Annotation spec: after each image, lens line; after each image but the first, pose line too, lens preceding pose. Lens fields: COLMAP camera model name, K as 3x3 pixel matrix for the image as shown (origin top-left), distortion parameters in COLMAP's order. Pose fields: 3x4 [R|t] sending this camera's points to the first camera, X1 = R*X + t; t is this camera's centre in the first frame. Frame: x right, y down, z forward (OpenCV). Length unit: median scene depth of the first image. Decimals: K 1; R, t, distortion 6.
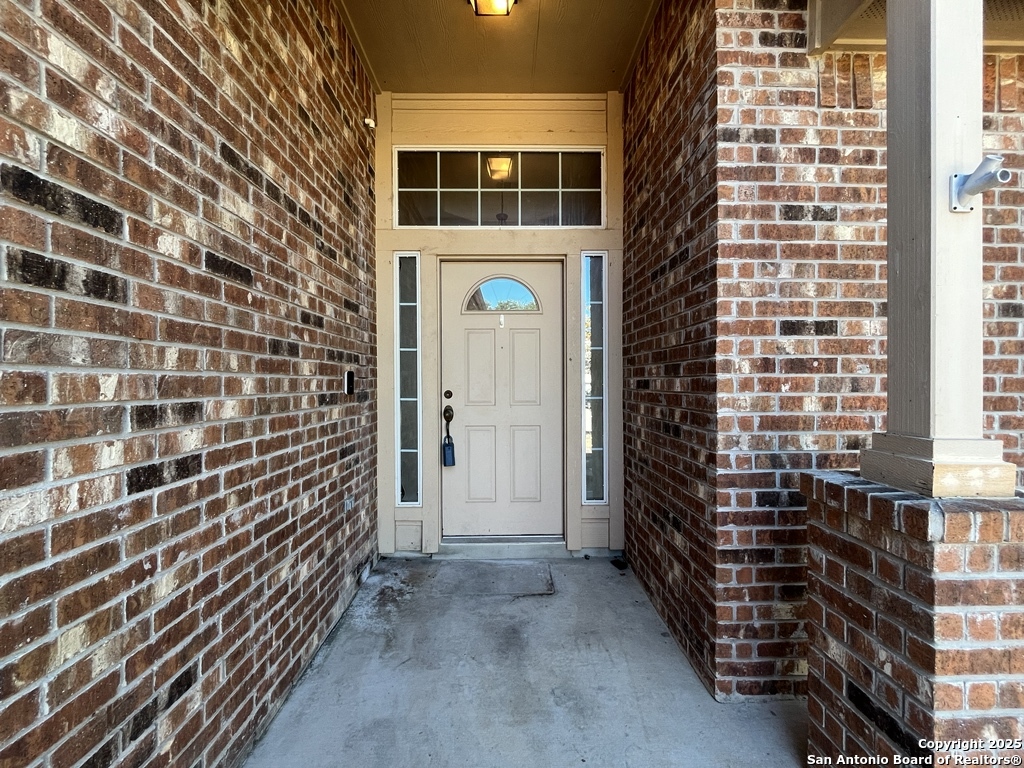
lens RADIAL K [[413.2, 0, 514.1], [0, 413.2, 386.7], [0, 0, 1]] dist [-0.000583, -0.000653]
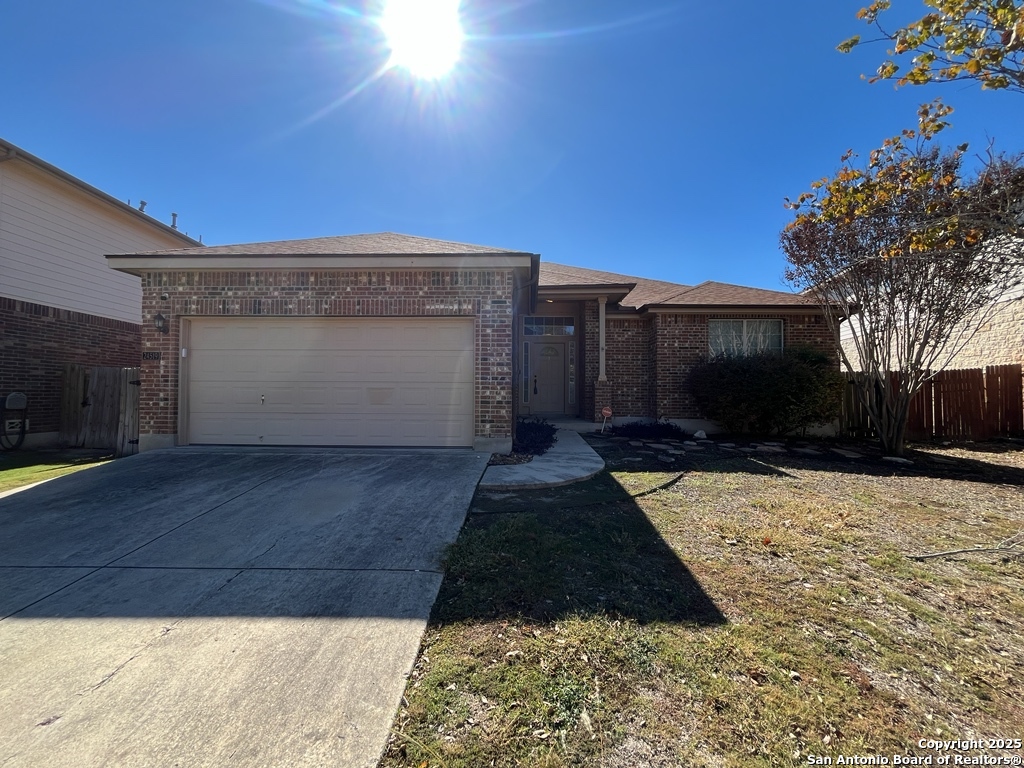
lens RADIAL K [[413.2, 0, 511.6], [0, 413.2, 382.8], [0, 0, 1]] dist [-0.000583, -0.000653]
pose [[0.998887, 0.008106, -0.046458, -0.207976], [-0.009168, 0.999700, -0.022696, 0.177784], [0.046260, 0.023096, 0.998662, -3.098855]]
